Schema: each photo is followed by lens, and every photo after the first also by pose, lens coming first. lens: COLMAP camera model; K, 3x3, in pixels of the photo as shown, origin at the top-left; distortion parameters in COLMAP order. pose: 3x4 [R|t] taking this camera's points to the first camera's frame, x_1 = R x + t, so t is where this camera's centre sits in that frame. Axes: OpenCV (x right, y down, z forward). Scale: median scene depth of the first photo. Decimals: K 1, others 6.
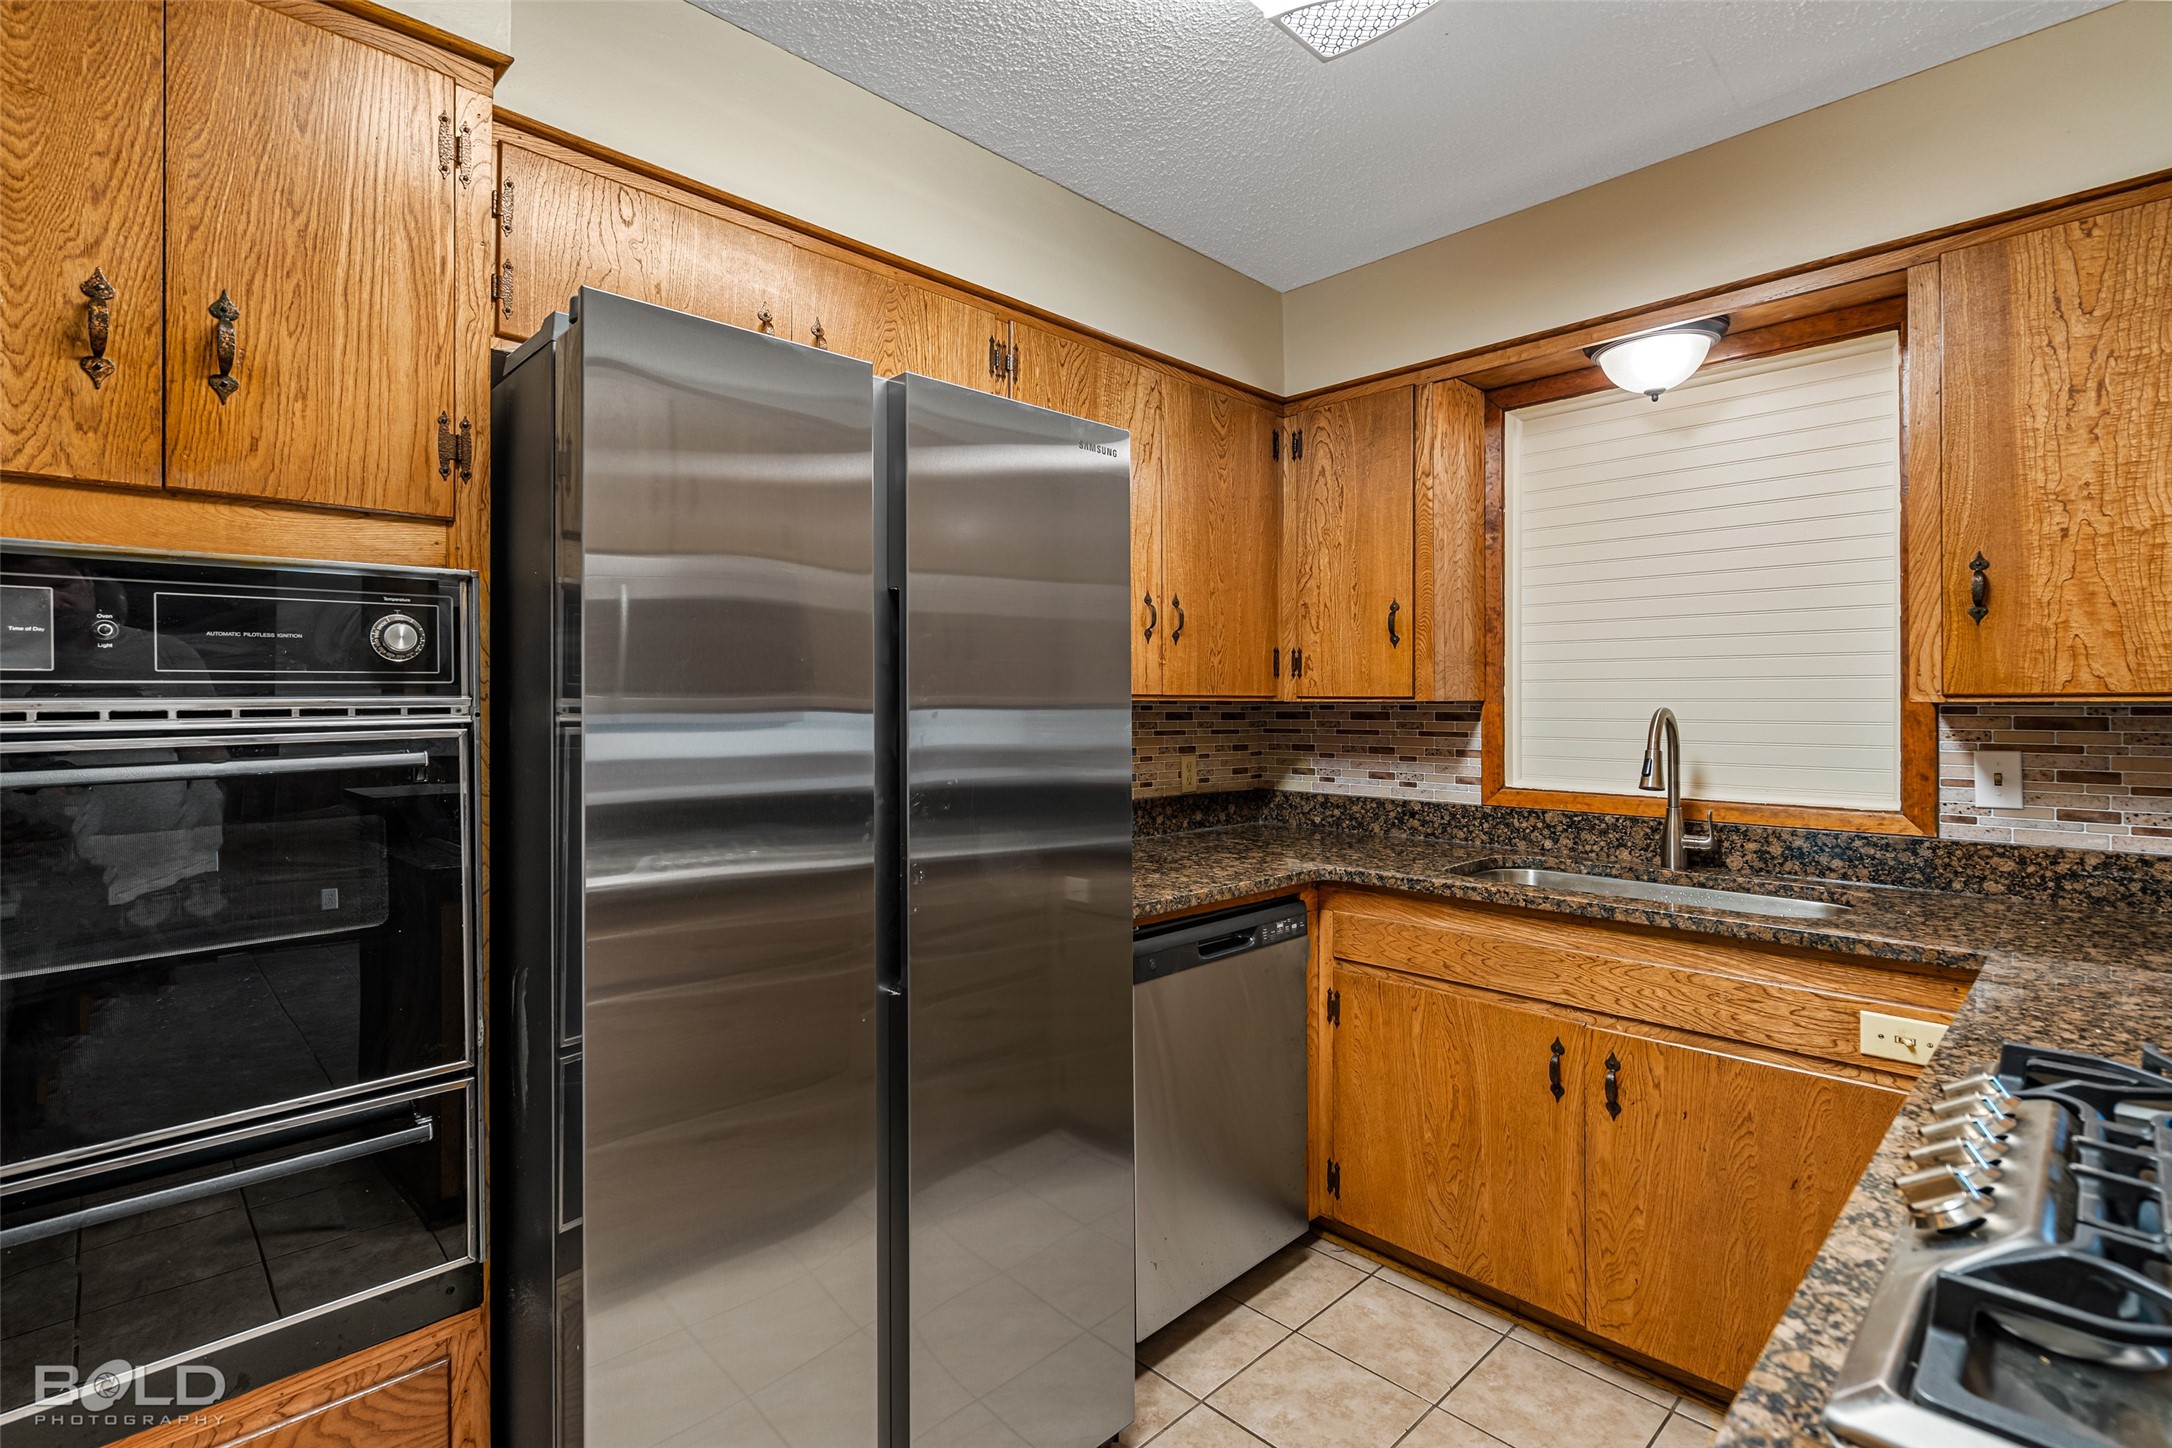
lens RADIAL K [[1009.5, 0, 1073.5], [0, 1009.5, 700.4], [0, 0, 1]] dist [-0.001733, 0.004487]
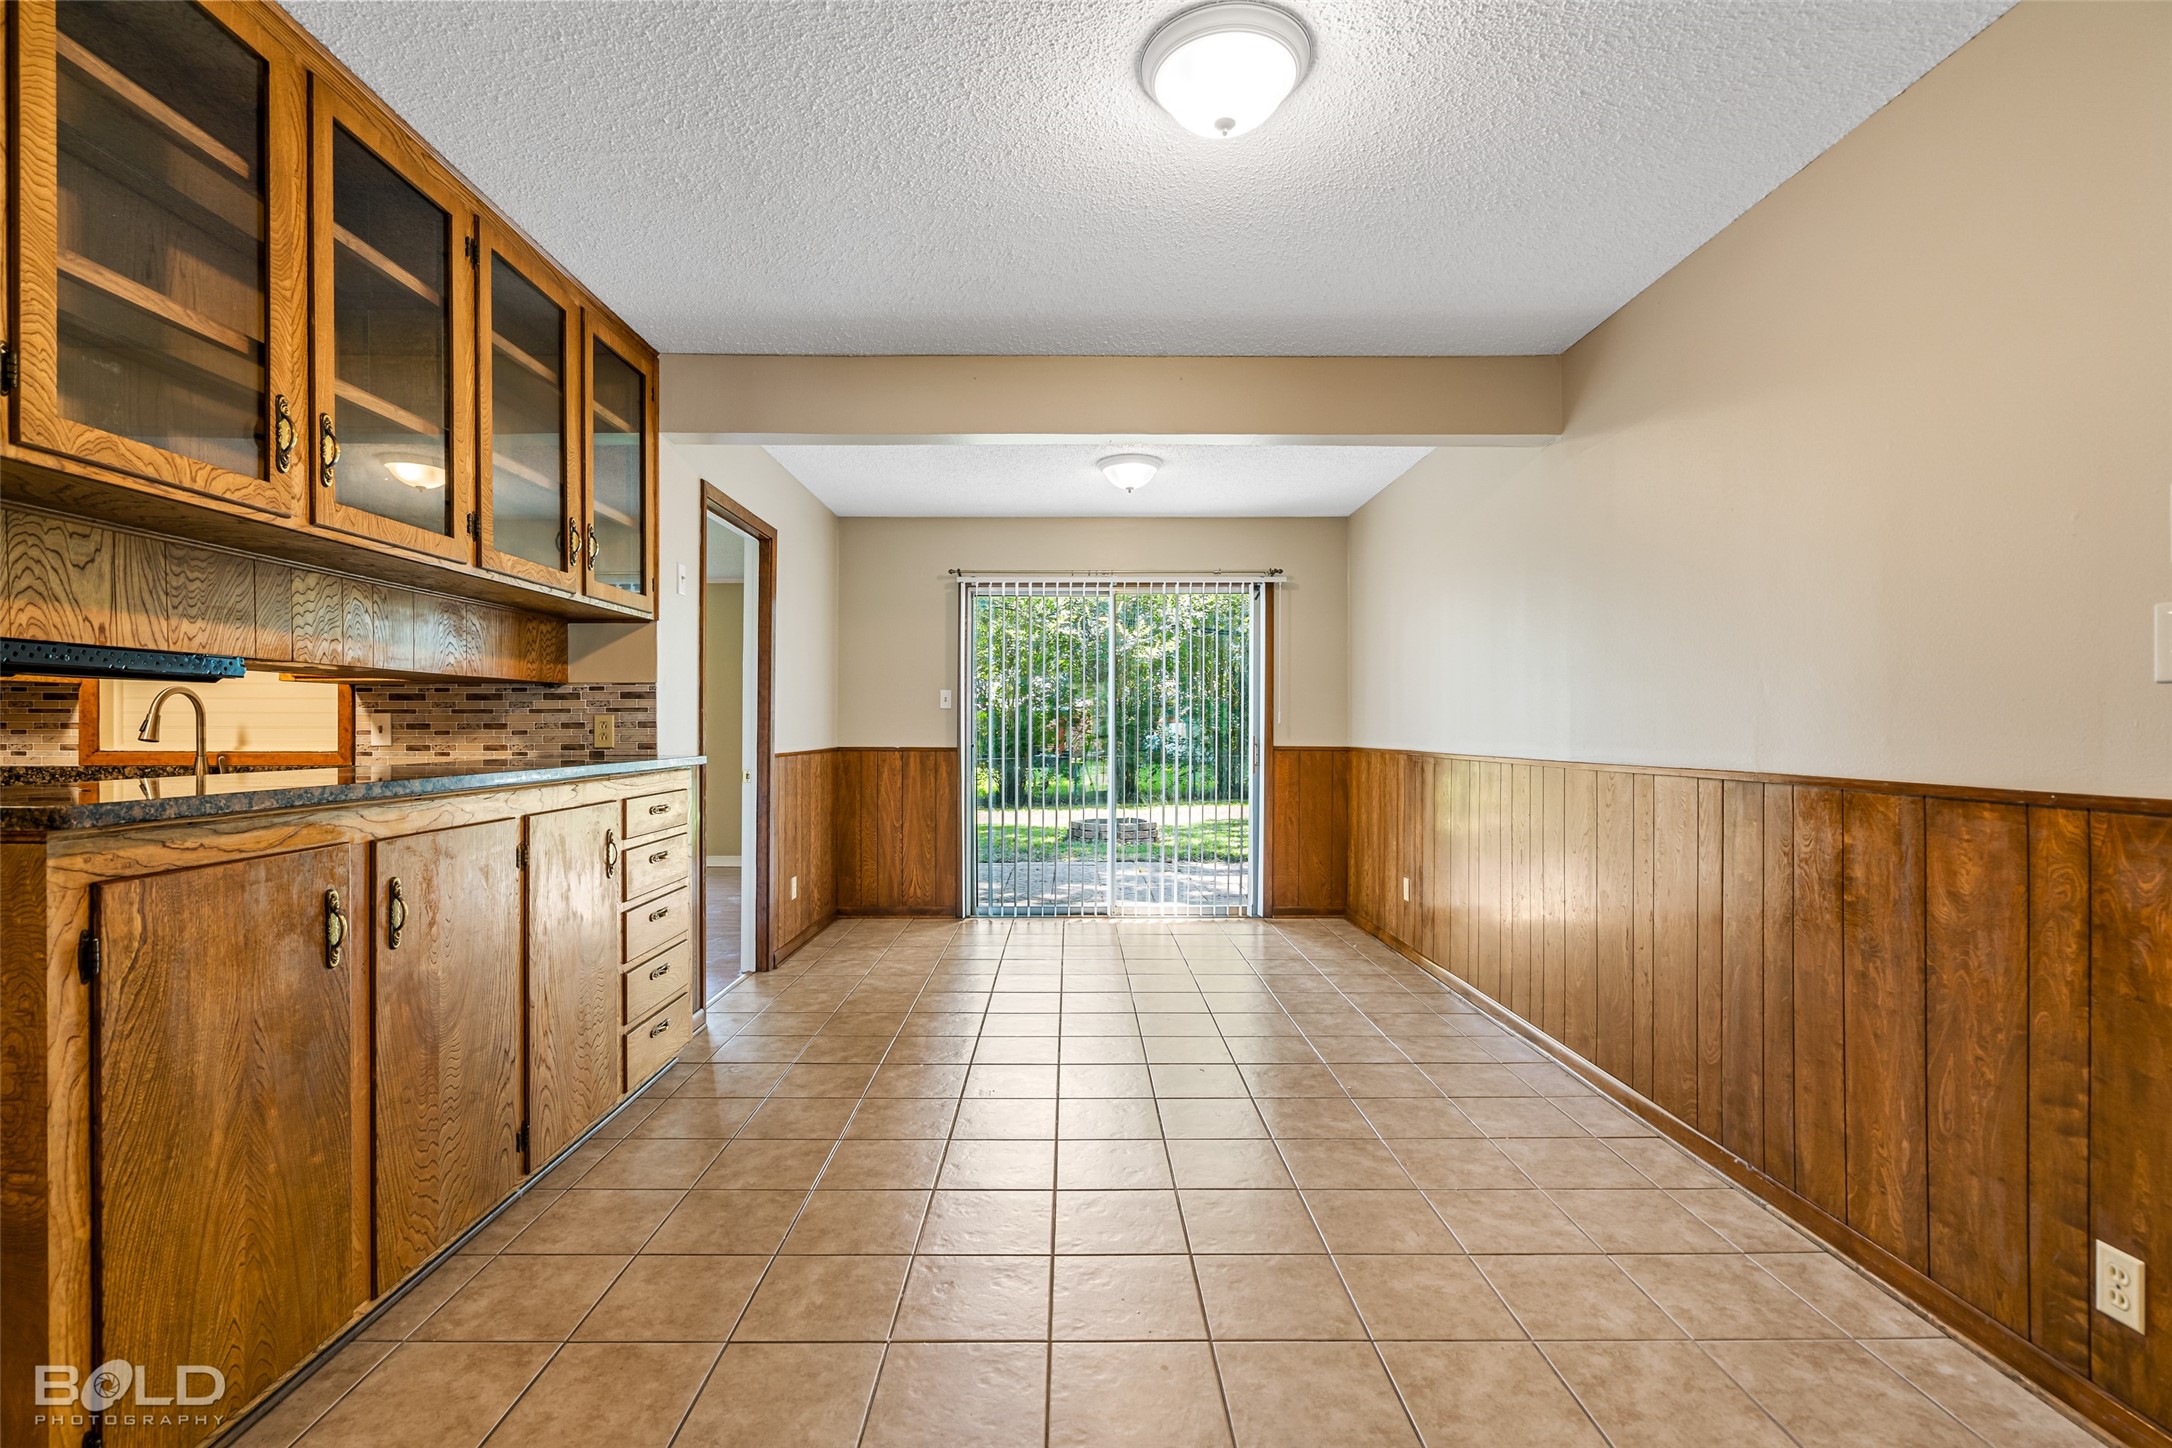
lens RADIAL K [[983.9, 0, 1067.2], [0, 983.9, 729.0], [0, 0, 1]] dist [-0.002091, 0.001093]
pose [[0.694232, -0.000658, 0.719751, 0.489115], [-0.002557, 0.999991, 0.003380, 0.065070], [-0.719747, -0.004187, 0.694224, -0.964391]]
